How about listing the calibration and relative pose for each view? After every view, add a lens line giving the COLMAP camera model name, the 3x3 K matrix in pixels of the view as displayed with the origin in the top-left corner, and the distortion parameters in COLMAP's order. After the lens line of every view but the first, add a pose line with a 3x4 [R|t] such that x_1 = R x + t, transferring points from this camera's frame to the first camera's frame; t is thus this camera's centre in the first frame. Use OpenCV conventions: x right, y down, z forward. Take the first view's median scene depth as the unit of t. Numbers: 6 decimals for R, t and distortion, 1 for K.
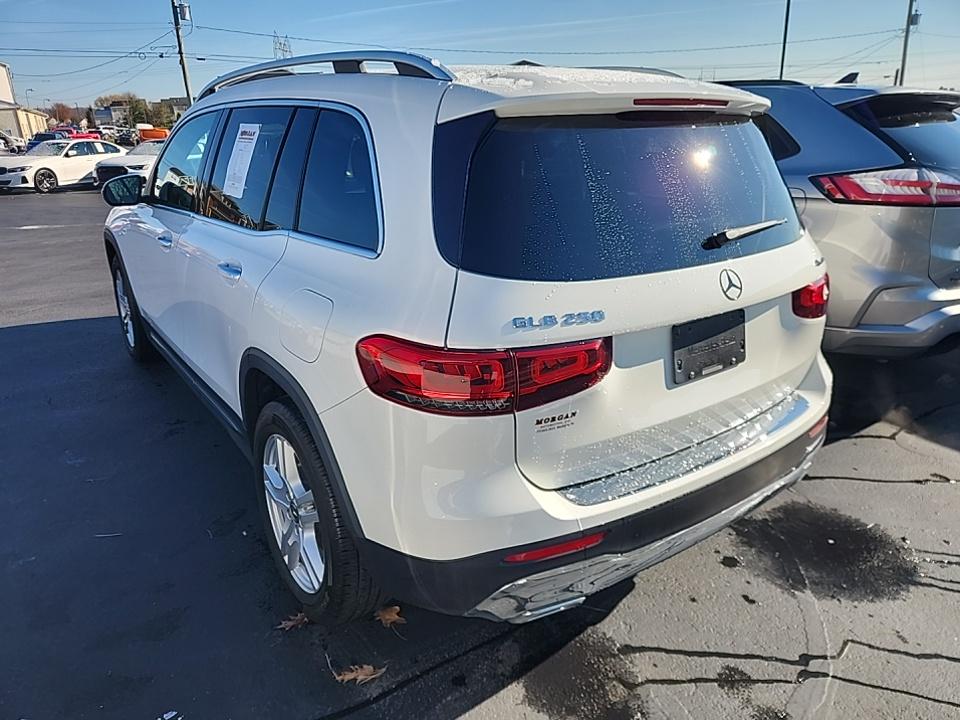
lens RADIAL K [[645.7, 0, 480.0], [0, 645.7, 360.0], [0, 0, 1]] dist [0.095830, -0.105700]
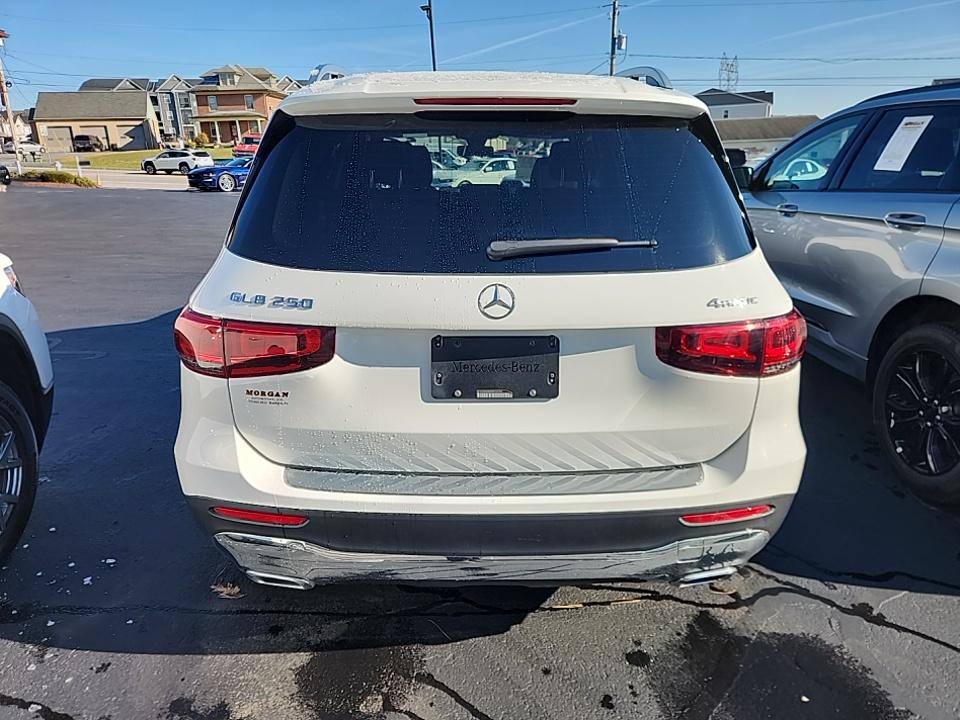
lens RADIAL K [[650.8, 0, 483.8], [0, 650.8, 353.0], [0, 0, 1]] dist [0.104931, -0.115677]
pose [[0.818261, 0.178431, -0.546454, 0.775639], [-0.200873, 0.979433, 0.019021, -0.053007], [0.538608, 0.094203, 0.837273, 0.219943]]
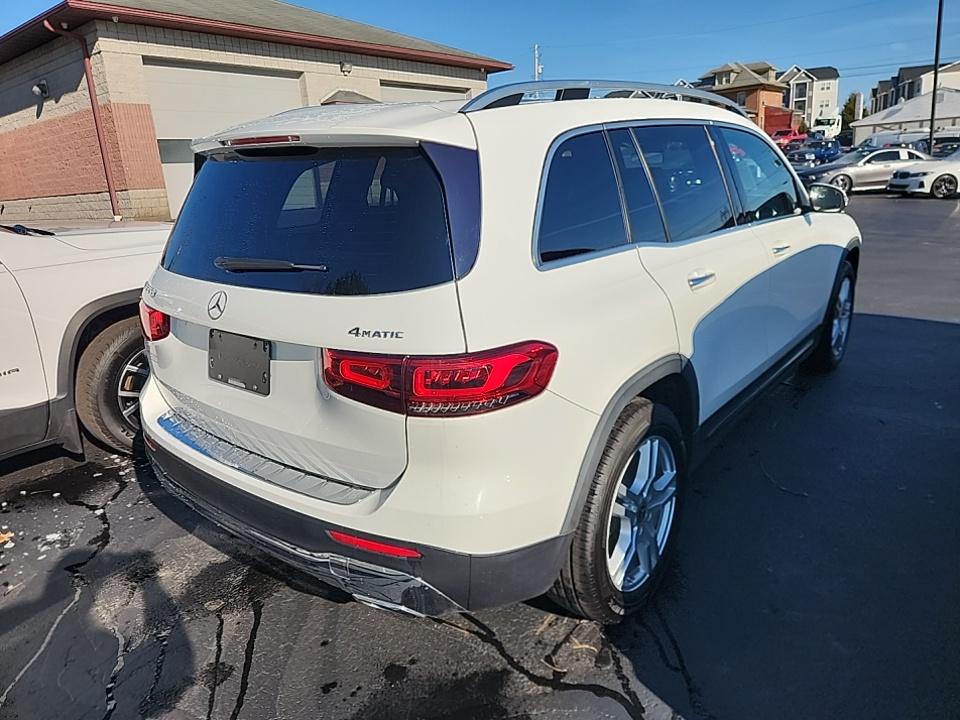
lens RADIAL K [[660.4, 0, 491.2], [0, 660.4, 355.4], [0, 0, 1]] dist [0.046390, -0.001514]
pose [[0.259890, 0.275503, -0.925503, 1.388072], [-0.289640, 0.936547, 0.197456, -0.347577], [0.921176, 0.216746, 0.323196, 0.961650]]
